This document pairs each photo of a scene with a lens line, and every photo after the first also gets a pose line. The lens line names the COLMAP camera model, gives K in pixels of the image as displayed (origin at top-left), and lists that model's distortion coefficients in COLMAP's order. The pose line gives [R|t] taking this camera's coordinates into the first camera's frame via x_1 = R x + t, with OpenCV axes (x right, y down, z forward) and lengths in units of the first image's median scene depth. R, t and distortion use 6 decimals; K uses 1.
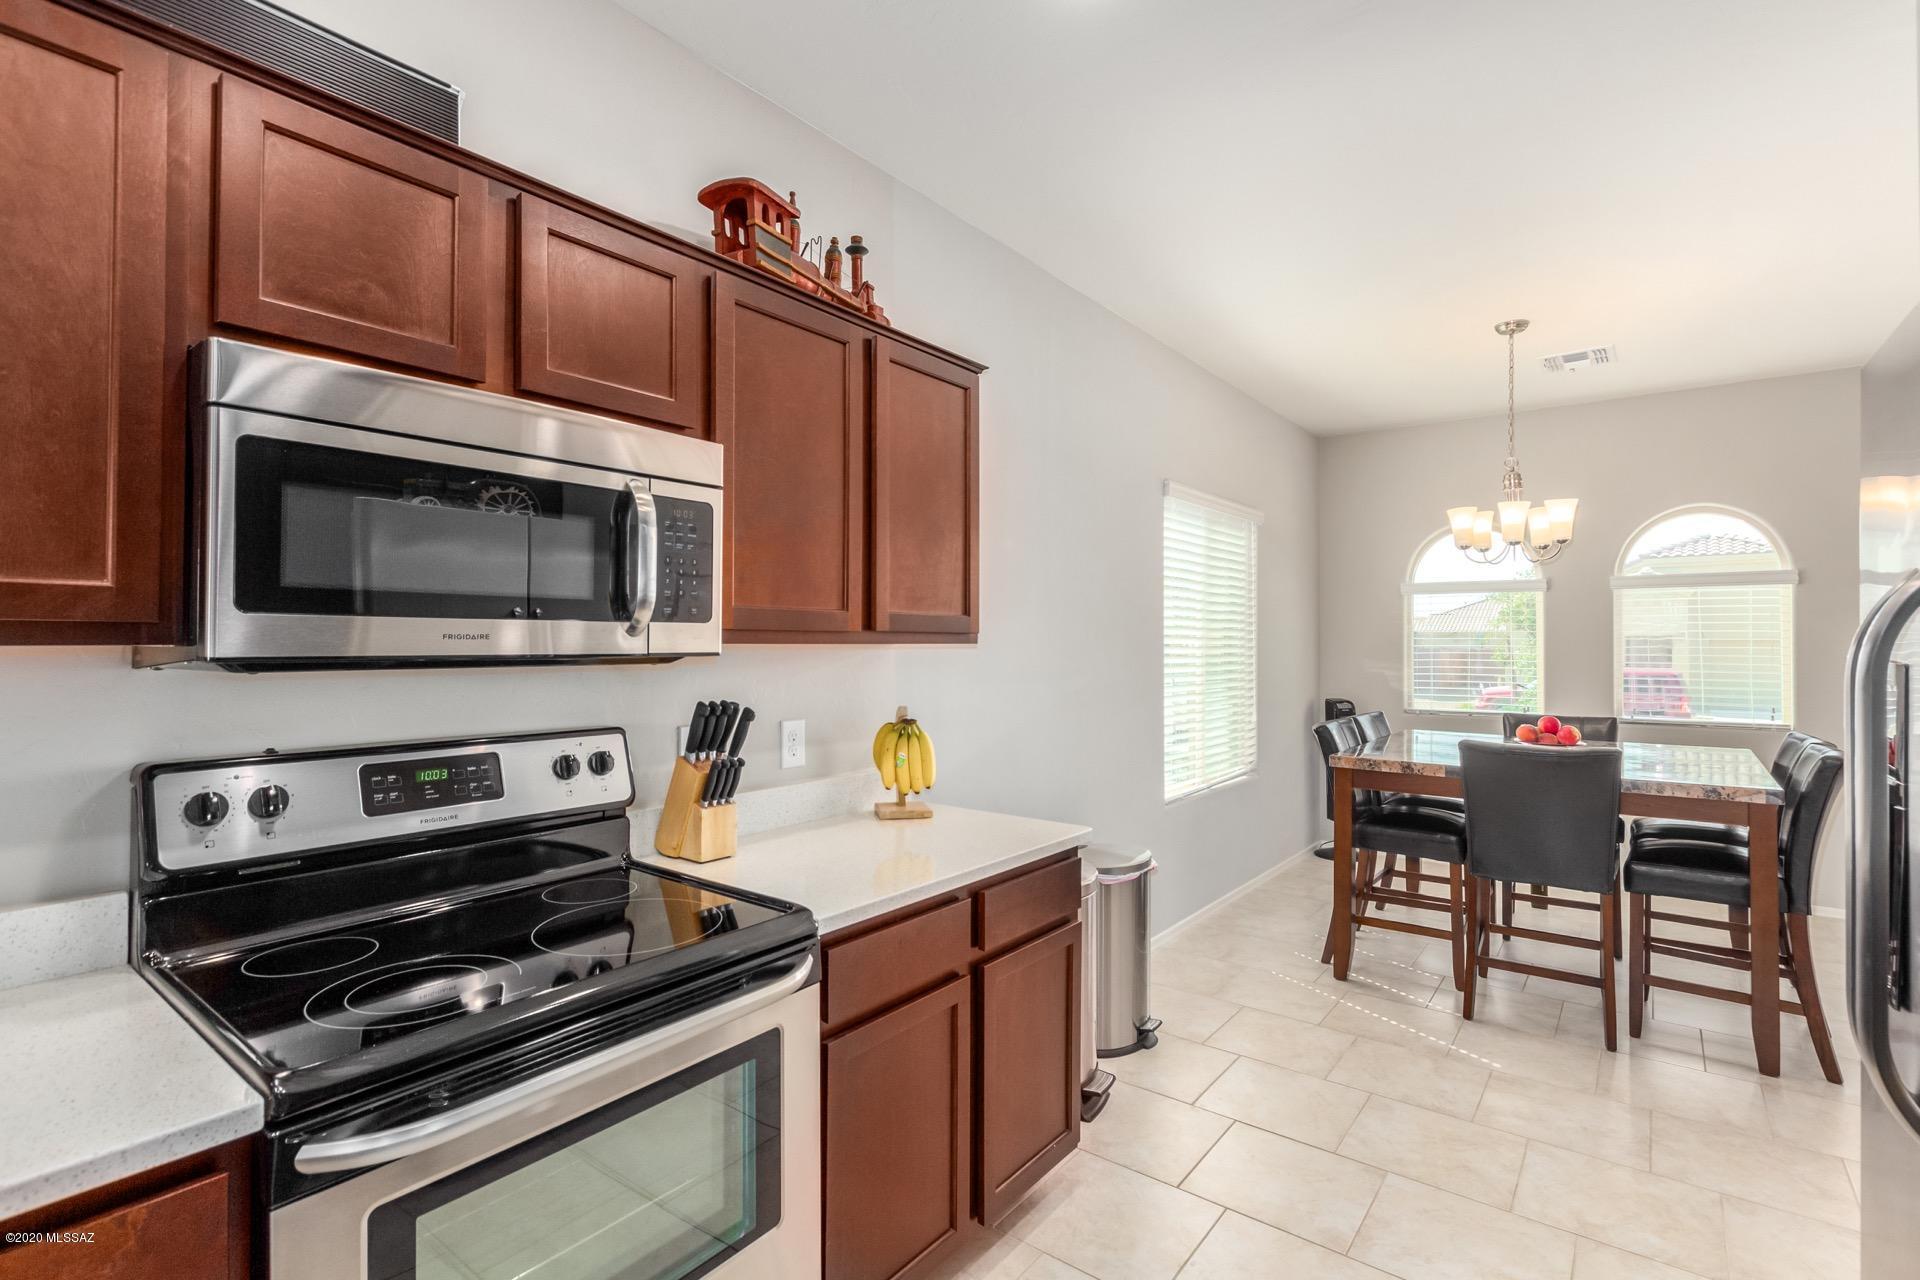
lens RADIAL K [[906.8, 0, 969.5], [0, 906.8, 626.5], [0, 0, 1]] dist [0.018318, 0.000051]
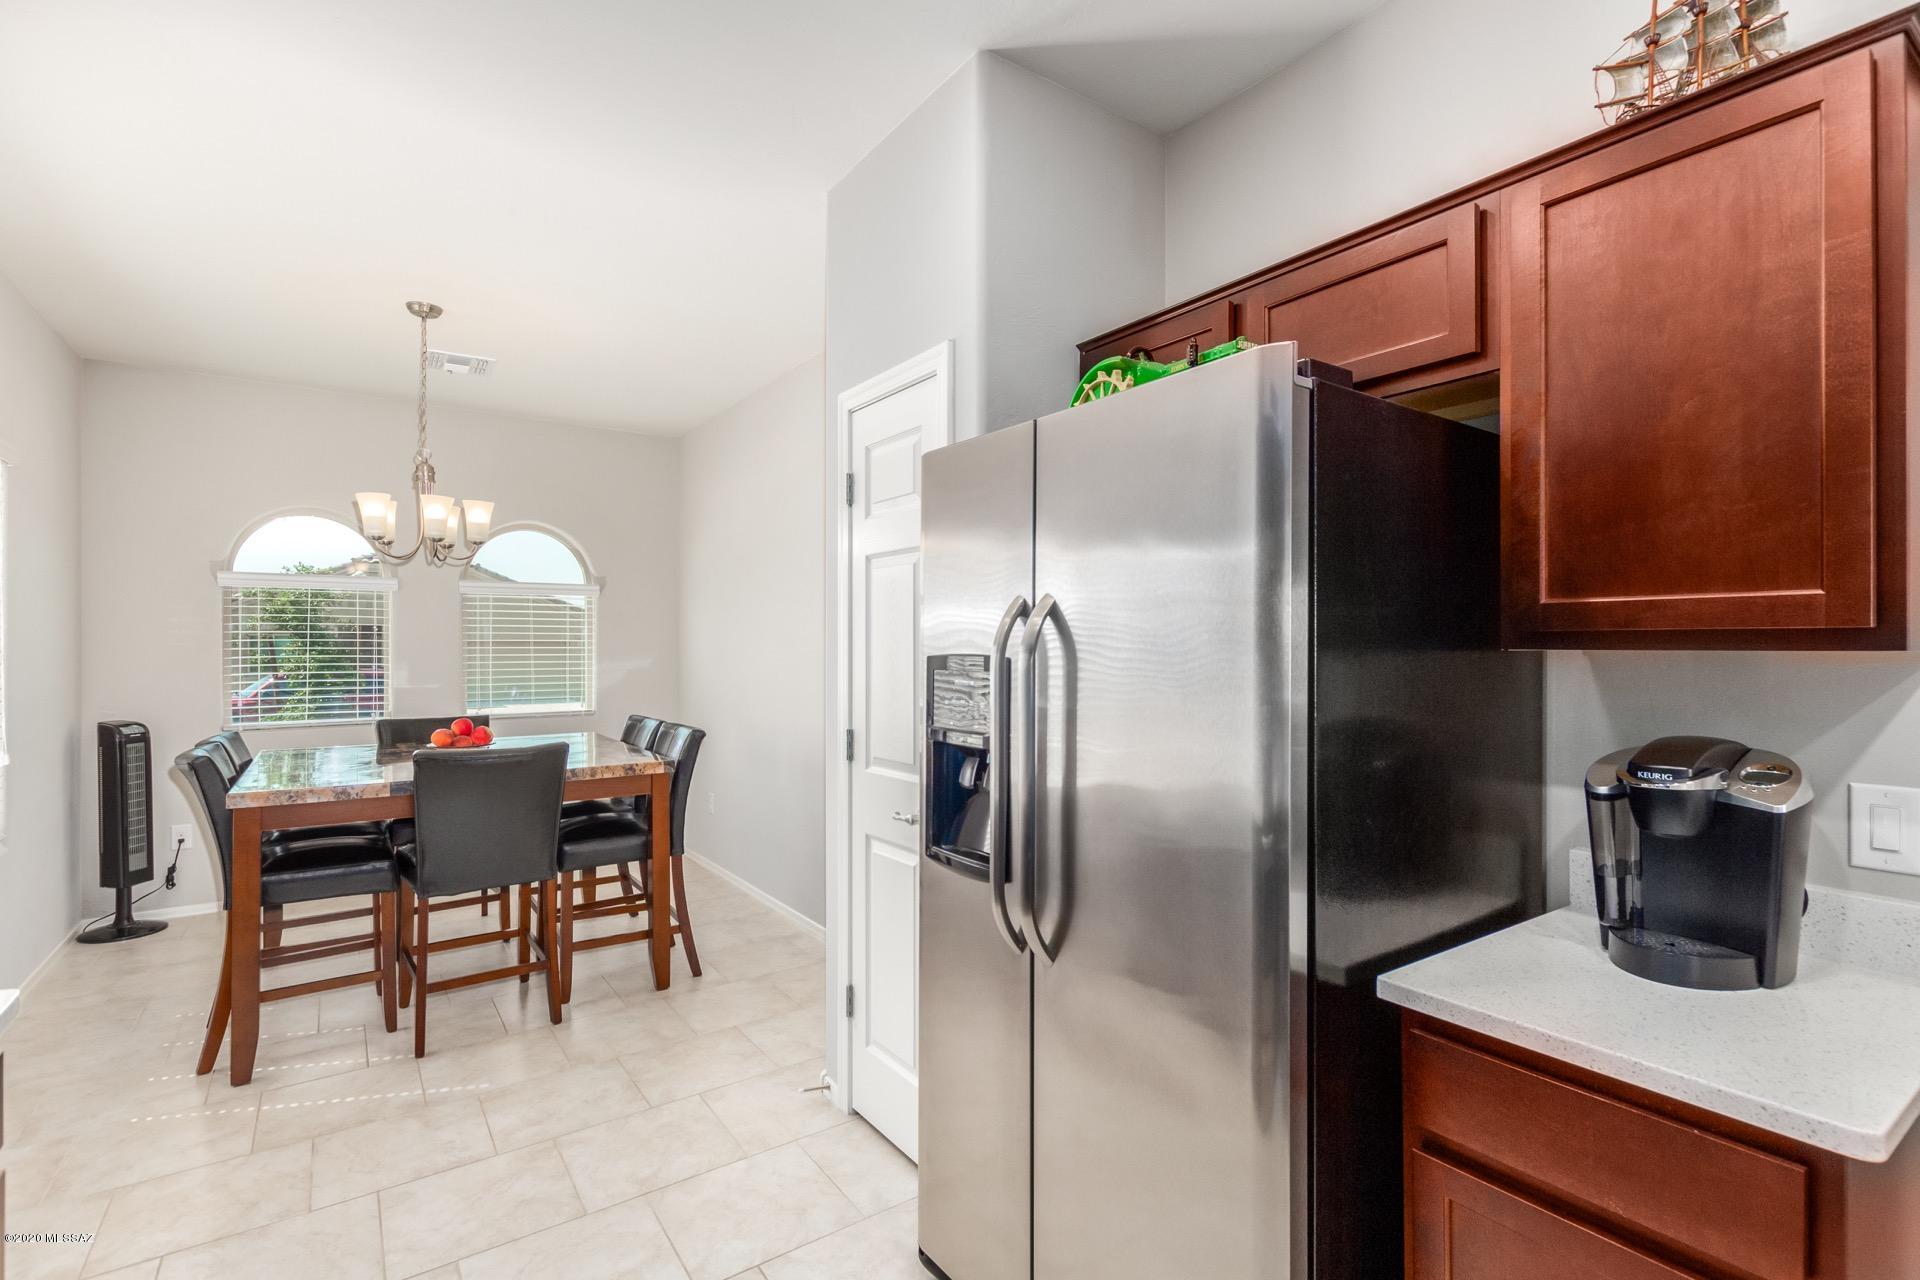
lens RADIAL K [[896.6, 0, 960.0], [0, 896.6, 640.0], [0, 0, 1]] dist [0.042065, -0.021015]
pose [[0.310512, 0.002071, 0.950567, -0.198352], [-0.014274, 0.999895, 0.002484, 0.004418], [-0.950462, -0.014340, 0.310509, 0.275437]]
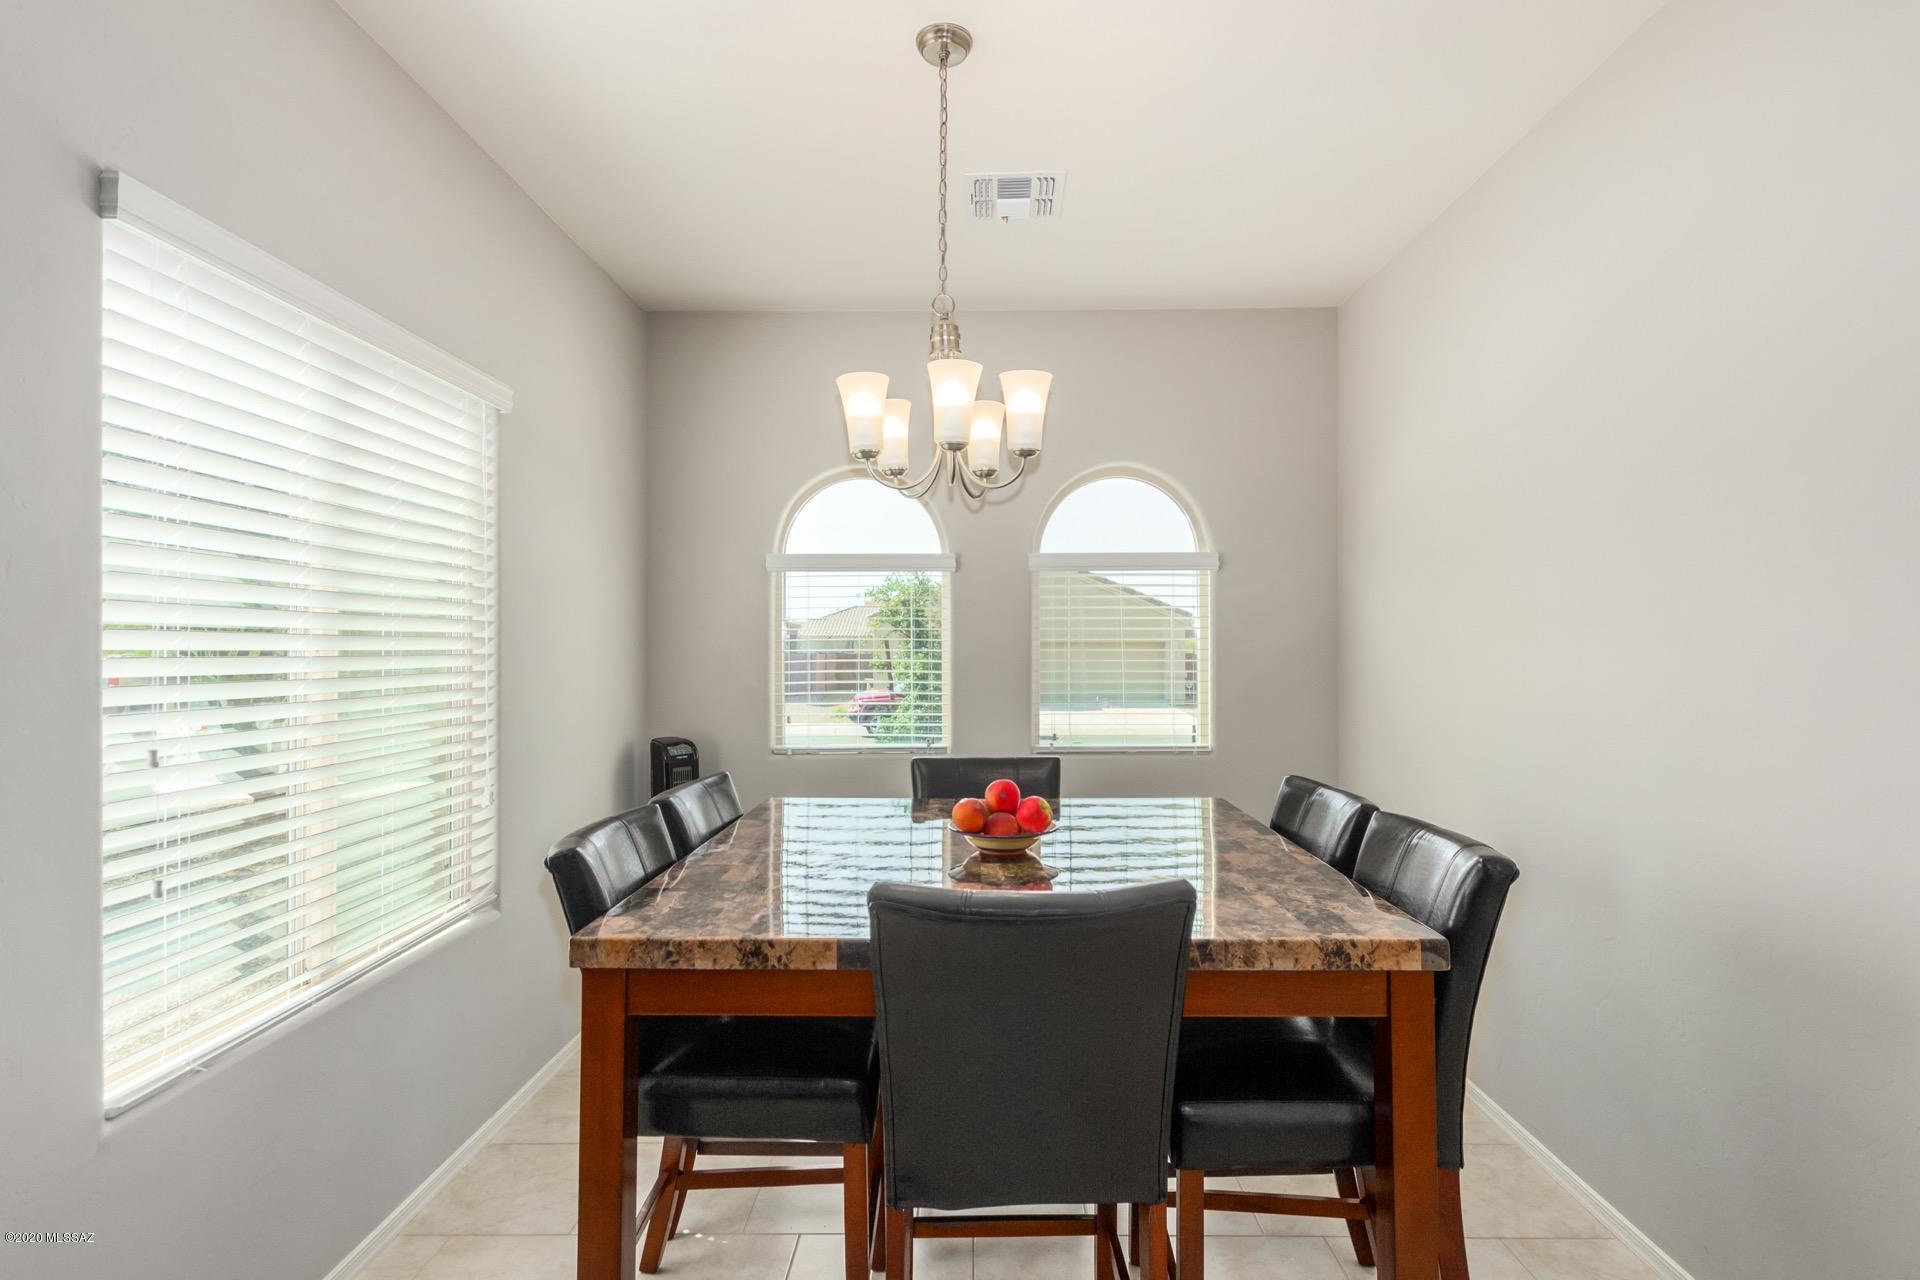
lens RADIAL K [[923.2, 0, 966.5], [0, 923.2, 651.5], [0, 0, 1]] dist [-0.000820, -0.000089]
pose [[0.803652, -0.007851, 0.595048, 0.440090], [-0.004783, 0.999795, 0.019650, 0.018236], [-0.595080, -0.018638, 0.803450, 0.864971]]
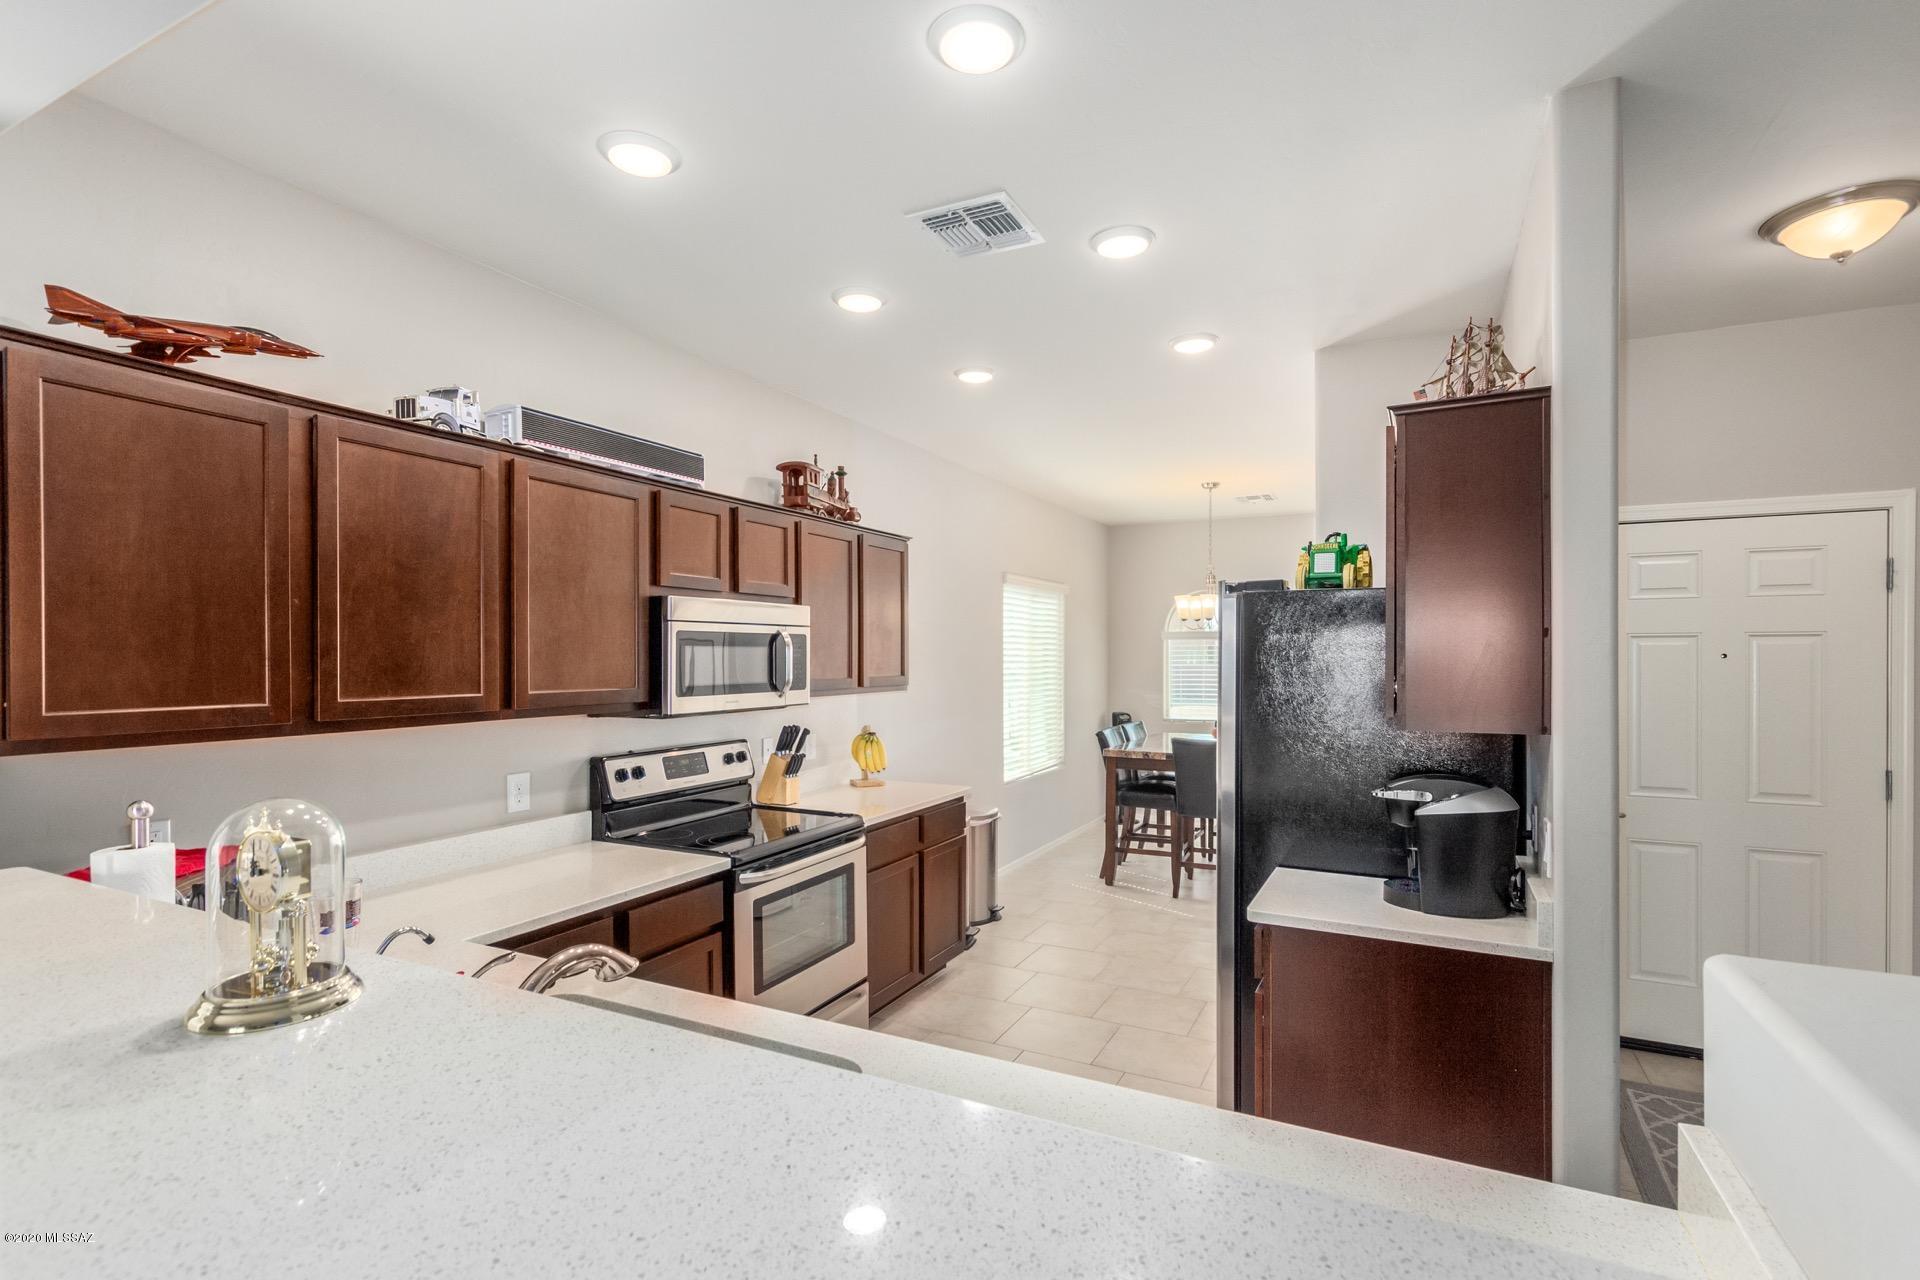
lens RADIAL K [[923.2, 0, 966.5], [0, 923.2, 651.5], [0, 0, 1]] dist [-0.000820, -0.000089]
pose [[0.983467, -0.004411, 0.181035, -0.210277], [0.001251, 0.999845, 0.017566, -0.091687], [-0.181084, -0.017049, 0.983320, -0.846395]]
